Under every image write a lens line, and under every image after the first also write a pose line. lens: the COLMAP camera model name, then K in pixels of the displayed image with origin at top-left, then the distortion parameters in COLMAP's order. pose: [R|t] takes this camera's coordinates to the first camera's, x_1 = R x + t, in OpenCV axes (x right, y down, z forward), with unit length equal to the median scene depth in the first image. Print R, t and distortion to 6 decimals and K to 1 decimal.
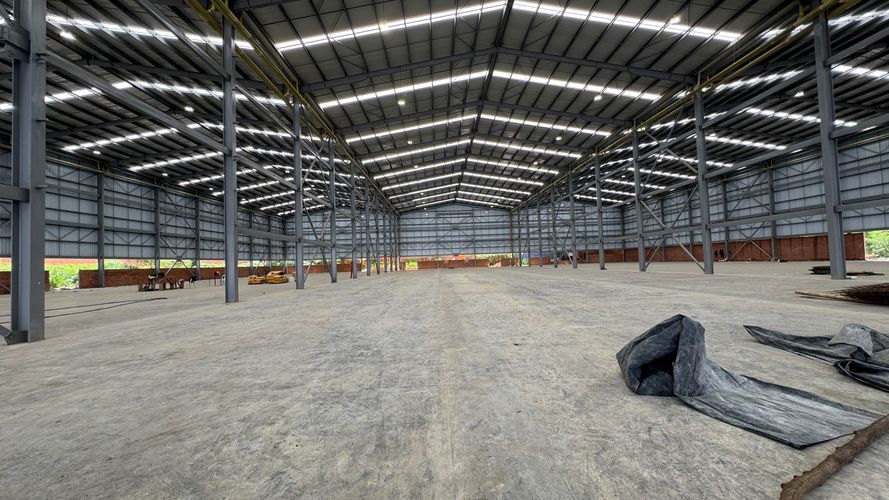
lens RADIAL K [[346.2, 0, 439.3], [0, 346.2, 256.8], [0, 0, 1]] dist [0.014110, -0.000456]
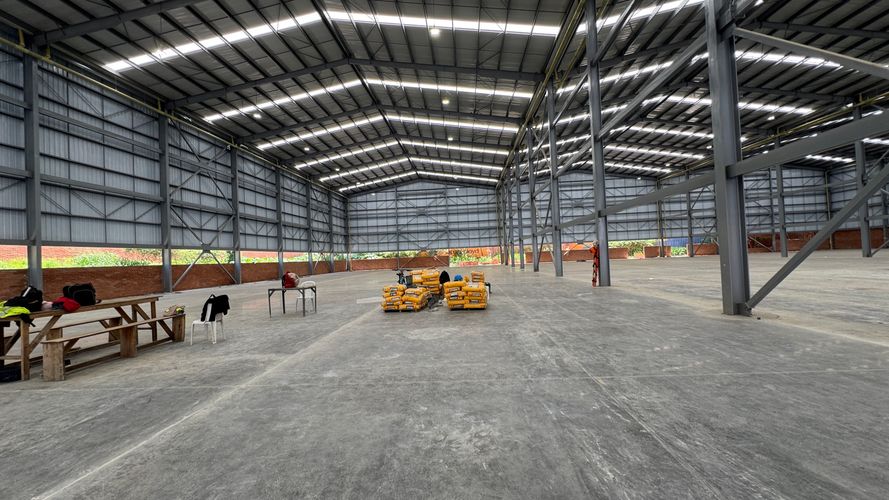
lens RADIAL K [[346.2, 0, 439.6], [0, 346.2, 256.8], [0, 0, 1]] dist [0.014110, -0.000456]
pose [[0.996571, -0.010365, -0.082091, -0.301170], [0.011756, 0.999795, 0.016477, 0.014227], [0.081903, -0.017385, 0.996489, 0.439131]]
